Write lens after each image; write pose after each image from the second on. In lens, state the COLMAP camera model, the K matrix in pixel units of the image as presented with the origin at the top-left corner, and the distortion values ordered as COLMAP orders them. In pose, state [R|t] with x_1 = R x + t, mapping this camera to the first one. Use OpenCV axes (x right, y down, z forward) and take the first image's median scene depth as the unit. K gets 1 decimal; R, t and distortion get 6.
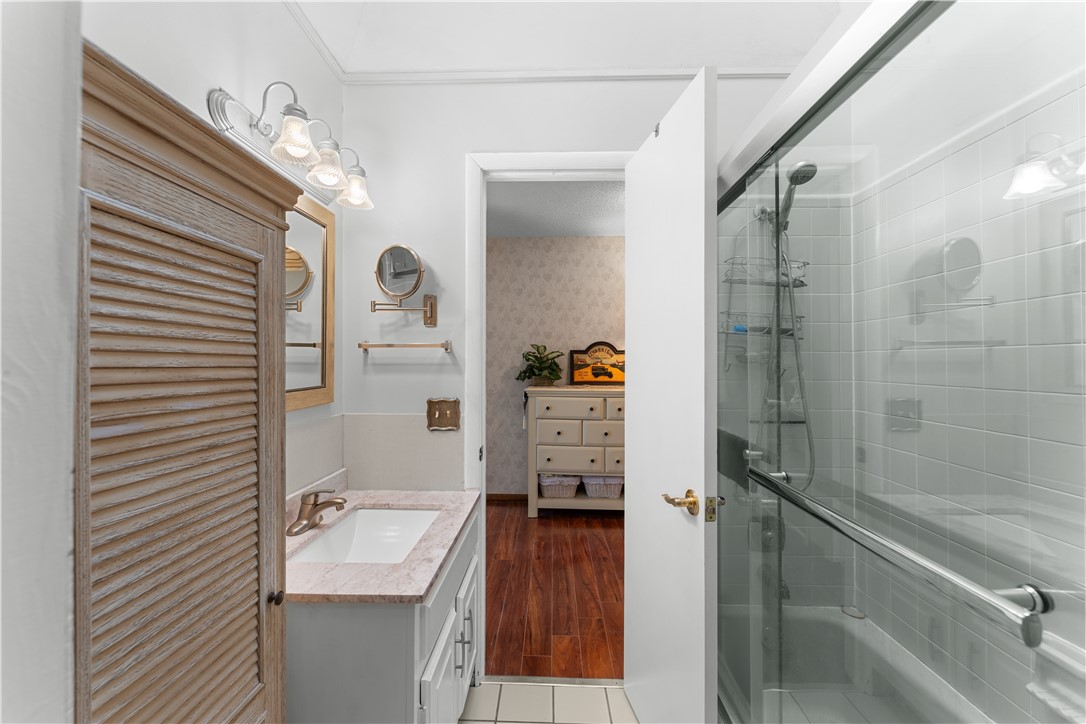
lens RADIAL K [[441.5, 0, 540.9], [0, 441.5, 361.1], [0, 0, 1]] dist [0.000057, 0.000118]
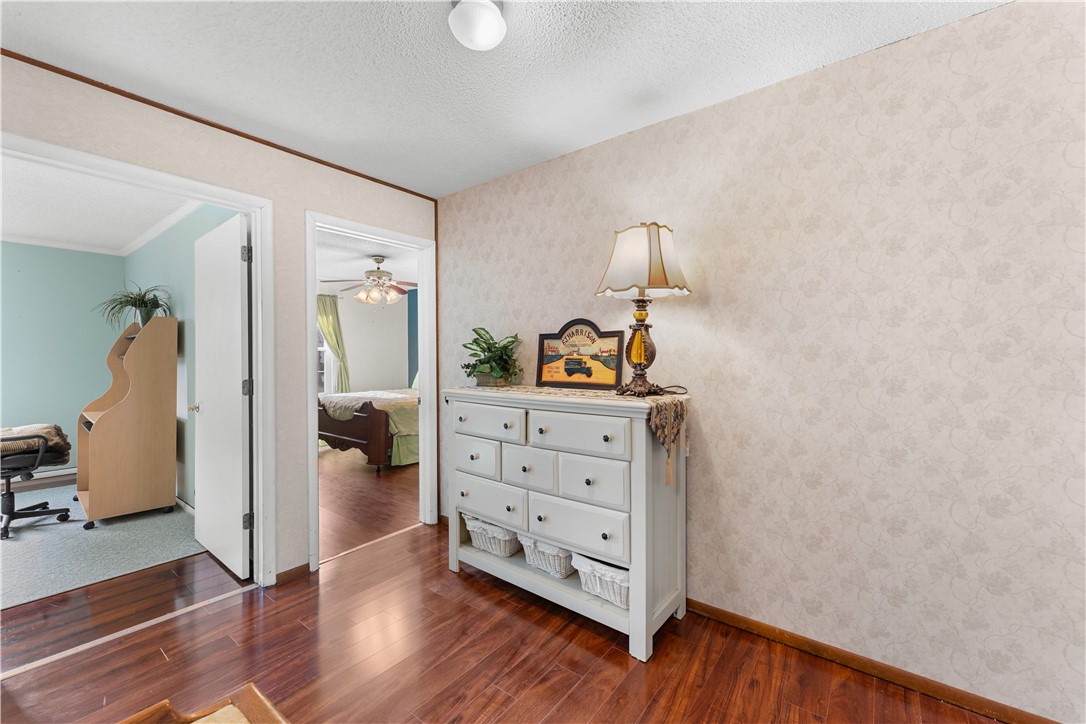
lens RADIAL K [[441.5, 0, 541.6], [0, 441.5, 359.2], [0, 0, 1]] dist [0.000057, 0.000118]
pose [[0.808834, 0.000962, -0.588037, 0.462382], [0.001965, 0.999989, 0.004338, 0.010188], [0.588034, -0.004664, 0.808823, 0.464406]]
